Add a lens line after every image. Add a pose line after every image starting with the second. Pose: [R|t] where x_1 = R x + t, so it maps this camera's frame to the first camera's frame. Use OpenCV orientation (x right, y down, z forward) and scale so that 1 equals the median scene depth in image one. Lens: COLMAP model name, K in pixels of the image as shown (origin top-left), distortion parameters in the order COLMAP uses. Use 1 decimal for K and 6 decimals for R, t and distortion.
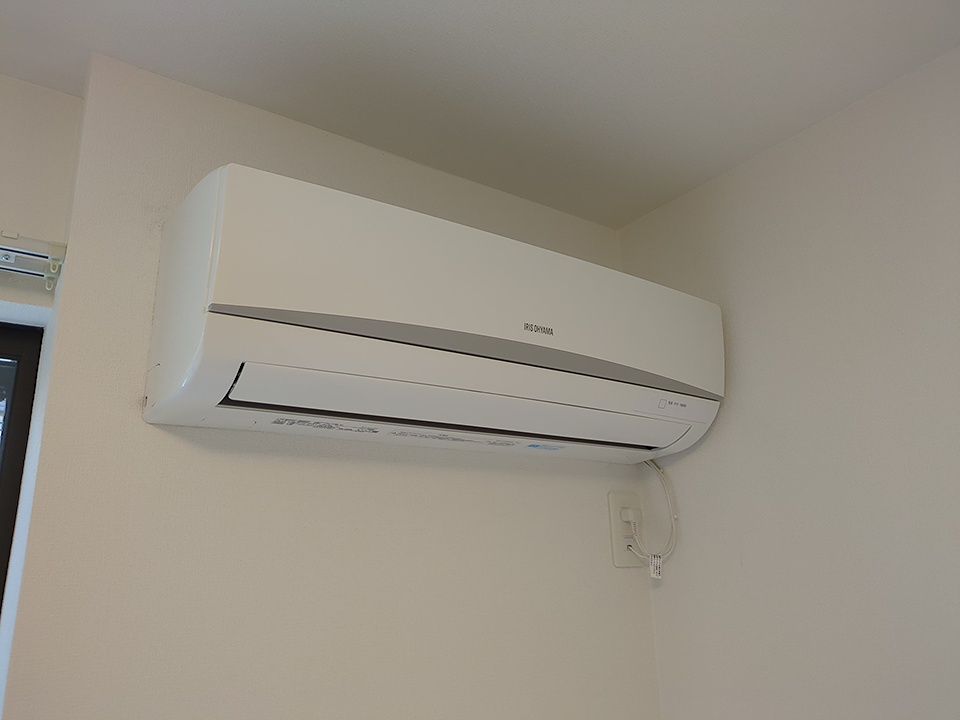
lens RADIAL K [[738.0, 0, 479.9], [0, 738.0, 363.4], [0, 0, 1]] dist [0.042309, -0.041417]
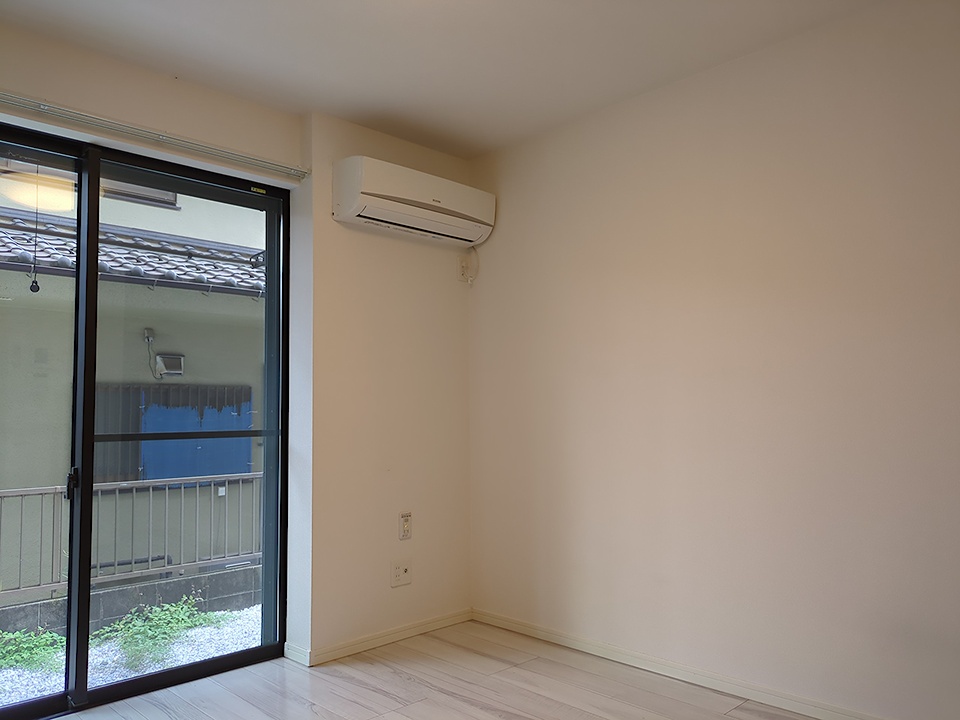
lens RADIAL K [[738.0, 0, 479.9], [0, 738.0, 363.4], [0, 0, 1]] dist [0.042309, -0.041417]
pose [[0.985136, 0.030530, 0.169040, -0.246575], [-0.066040, 0.975760, 0.208642, -0.034392], [-0.158573, -0.216704, 0.963273, -2.153969]]
